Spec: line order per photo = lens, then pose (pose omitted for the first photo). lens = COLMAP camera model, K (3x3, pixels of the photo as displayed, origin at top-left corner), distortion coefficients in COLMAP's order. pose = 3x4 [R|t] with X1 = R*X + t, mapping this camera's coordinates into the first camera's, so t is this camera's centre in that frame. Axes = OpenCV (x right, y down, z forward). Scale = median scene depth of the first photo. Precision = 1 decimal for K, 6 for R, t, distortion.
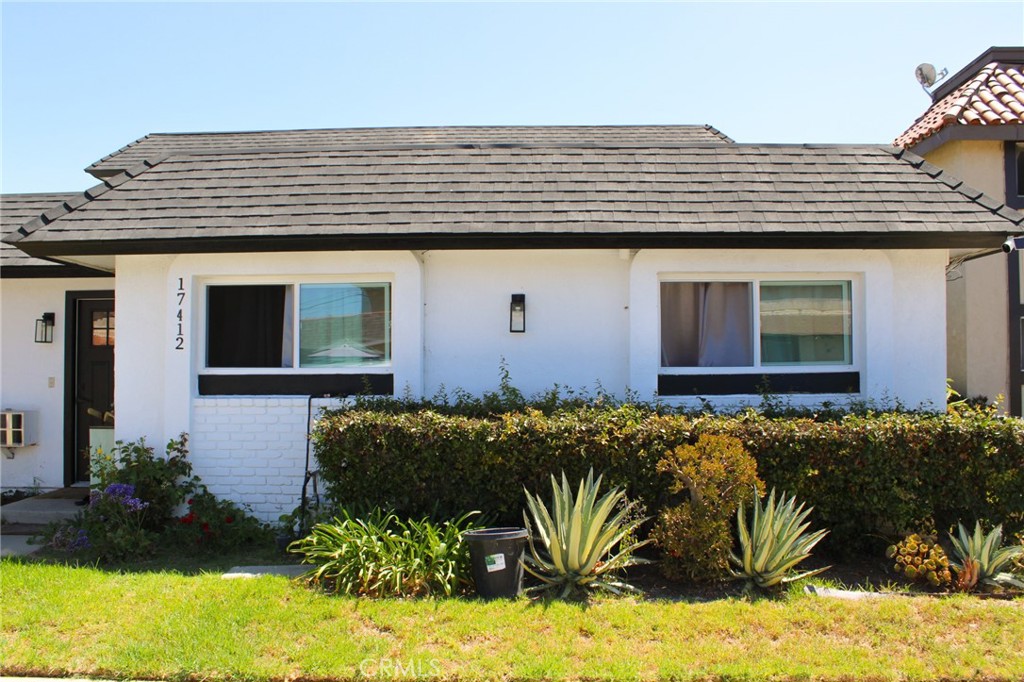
lens RADIAL K [[832.1, 0, 512.0], [0, 832.1, 341.0], [0, 0, 1]] dist [-0.132536, 0.098533]
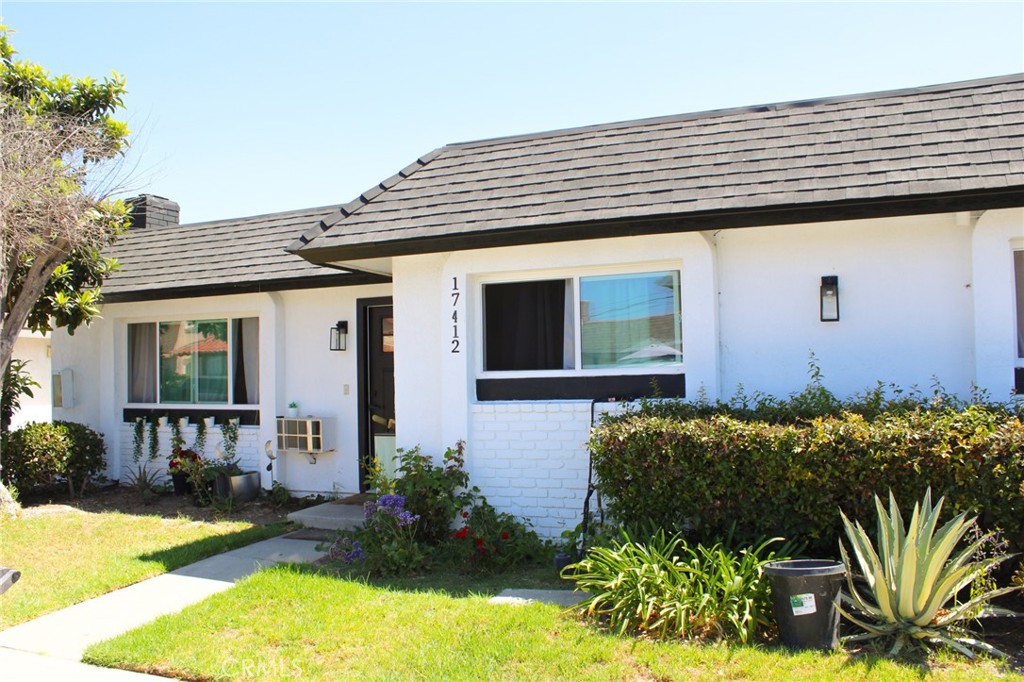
lens RADIAL K [[864.6, 0, 512.0], [0, 864.6, 341.0], [0, 0, 1]] dist [-0.157616, 0.143985]
pose [[0.935312, -0.030819, -0.352480, 0.007796], [0.030642, 0.999512, -0.006081, 0.005270], [0.352496, -0.005113, 0.935799, 0.091017]]
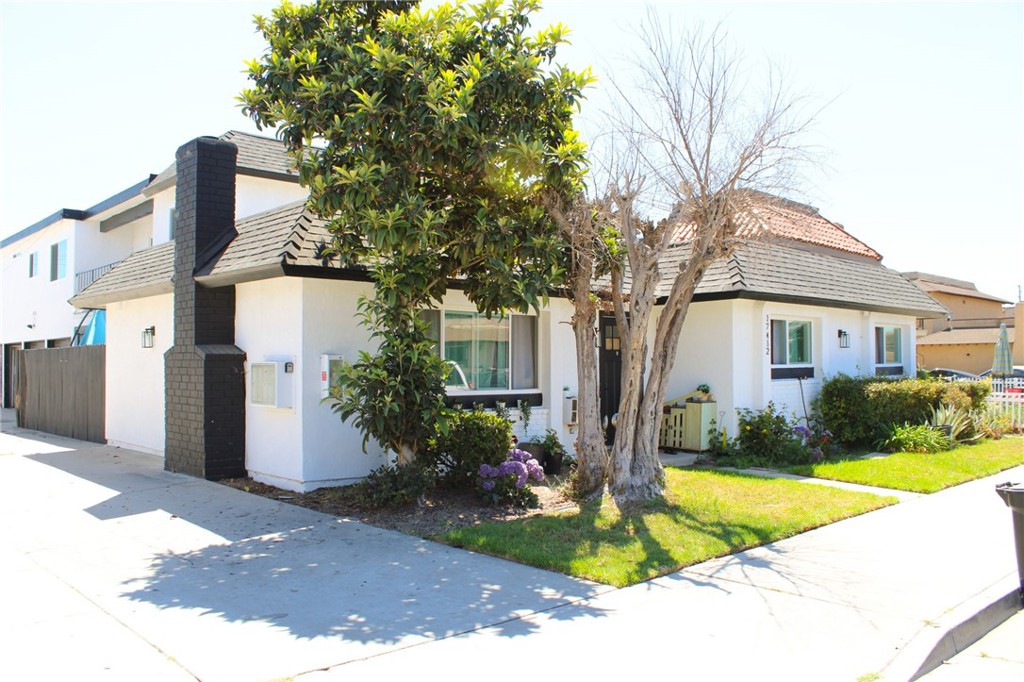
lens RADIAL K [[832.1, 0, 512.0], [0, 832.1, 341.0], [0, 0, 1]] dist [-0.132536, 0.098533]
pose [[0.711646, 0.018738, 0.702288, -2.236102], [-0.021647, 0.999754, -0.004740, 0.000472], [-0.702204, -0.011829, 0.711877, 0.102265]]
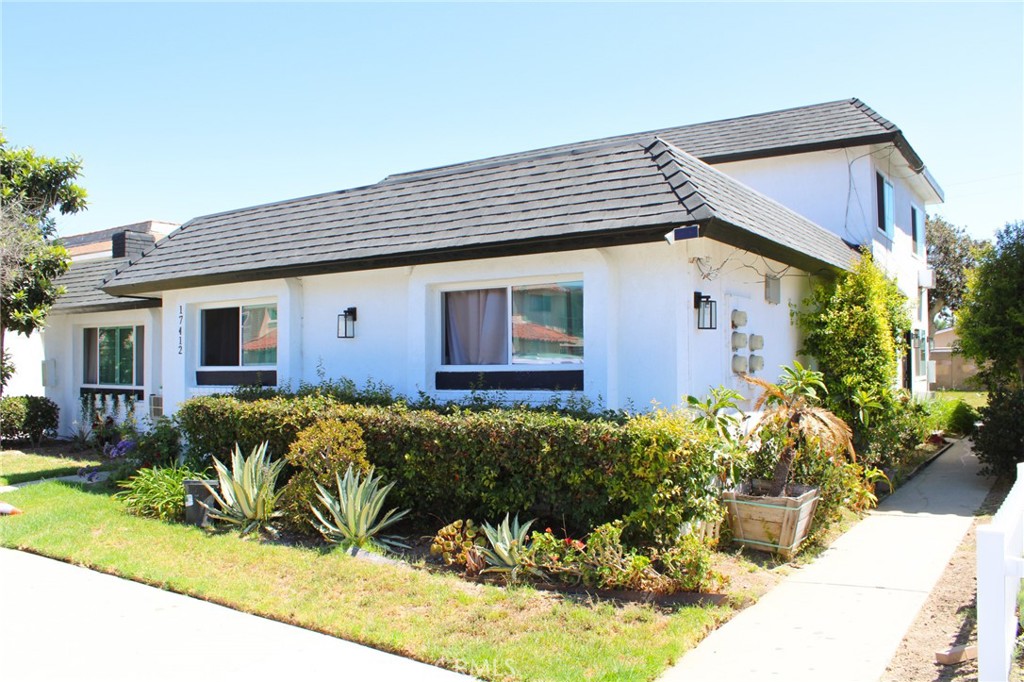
lens RADIAL K [[832.1, 0, 512.0], [0, 832.1, 341.0], [0, 0, 1]] dist [-0.132536, 0.098533]
pose [[0.848779, -0.018805, -0.528413, 0.942885], [0.021509, 0.999768, -0.001029, 0.000767], [0.528309, -0.010492, 0.848987, 0.068618]]
